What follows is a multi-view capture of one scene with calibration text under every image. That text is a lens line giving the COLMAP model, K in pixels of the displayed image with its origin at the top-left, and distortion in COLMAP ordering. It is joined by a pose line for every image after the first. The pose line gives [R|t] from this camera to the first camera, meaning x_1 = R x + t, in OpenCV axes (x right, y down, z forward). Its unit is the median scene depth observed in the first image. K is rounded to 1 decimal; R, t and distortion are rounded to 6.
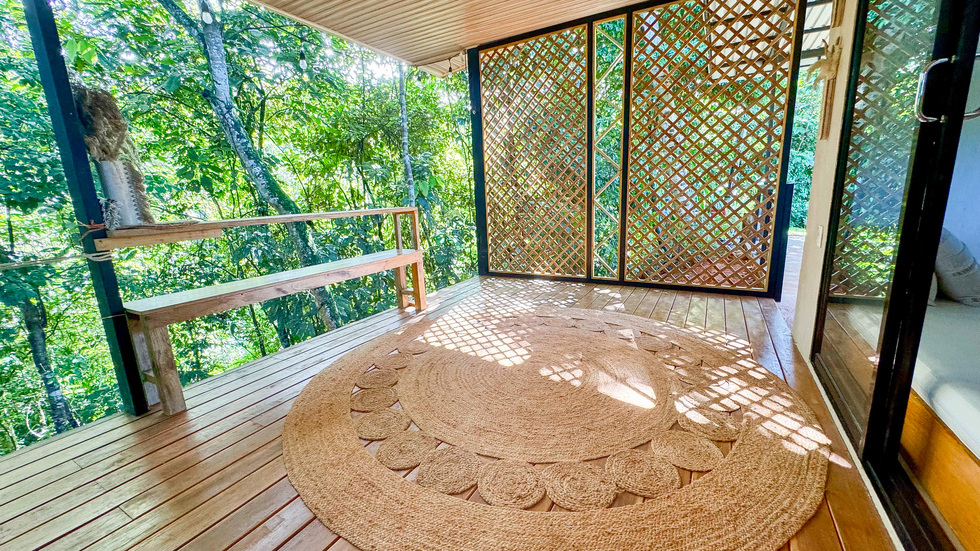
lens RADIAL K [[393.3, 0, 491.7], [0, 393.3, 273.5], [0, 0, 1]] dist [-0.002172, -0.000342]
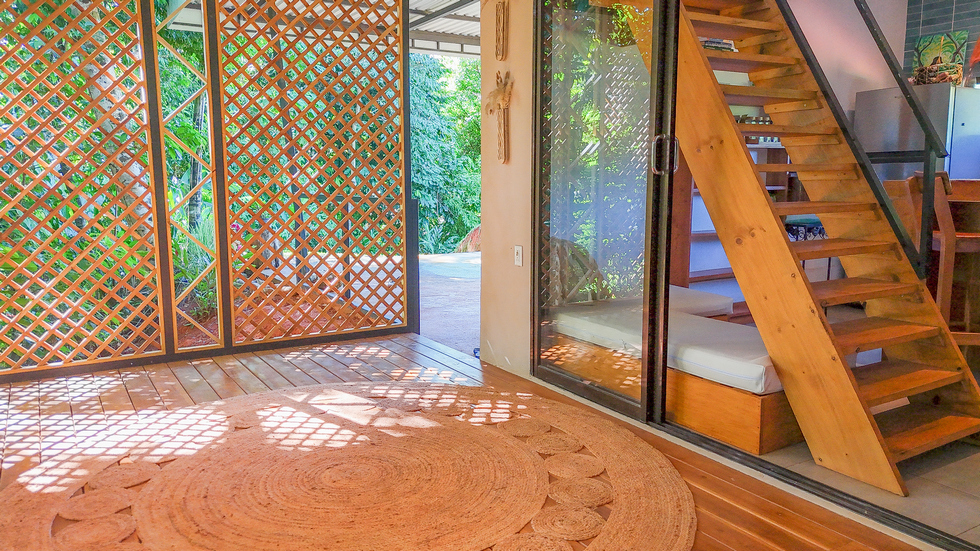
lens RADIAL K [[729.2, 0, 490.0], [0, 729.2, 275.5], [0, 0, 1]] dist [0.030311, -0.007555]
pose [[0.491754, -0.085885, 0.866488, -0.538580], [0.158788, 0.987282, 0.007742, -0.043083], [-0.856134, 0.133780, 0.499137, 0.067637]]
